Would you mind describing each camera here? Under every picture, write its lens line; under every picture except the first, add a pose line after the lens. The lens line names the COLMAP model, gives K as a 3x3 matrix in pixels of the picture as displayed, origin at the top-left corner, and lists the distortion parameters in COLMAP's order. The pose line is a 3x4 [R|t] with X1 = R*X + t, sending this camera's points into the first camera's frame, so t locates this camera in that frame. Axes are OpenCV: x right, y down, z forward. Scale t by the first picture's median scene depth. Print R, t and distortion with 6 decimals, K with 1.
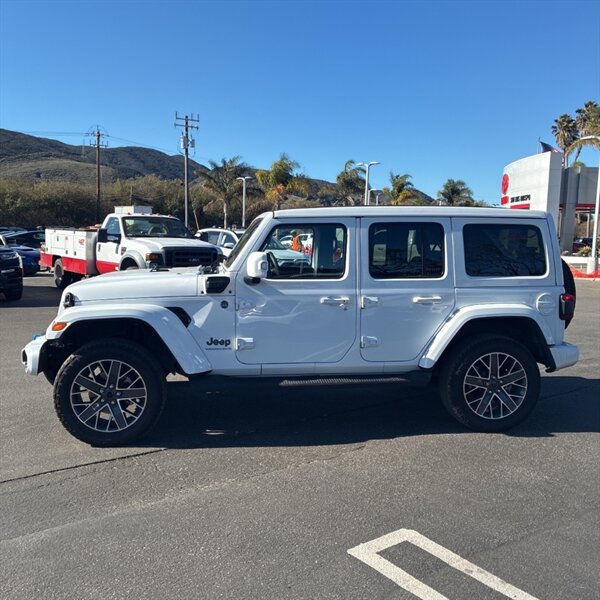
lens RADIAL K [[600.4, 0, 303.3], [0, 600.4, 296.0], [0, 0, 1]] dist [0.061522, -0.093022]
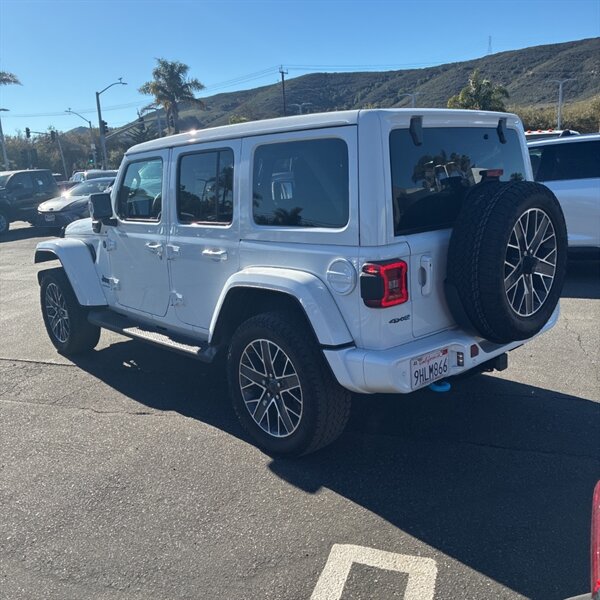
lens RADIAL K [[600.4, 0, 303.3], [0, 600.4, 296.0], [0, 0, 1]] dist [0.061522, -0.093022]
pose [[0.561276, 0.129974, -0.817359, 0.892123], [-0.022976, 0.989658, 0.141595, -0.051136], [0.827310, -0.060694, 0.558457, 0.670215]]
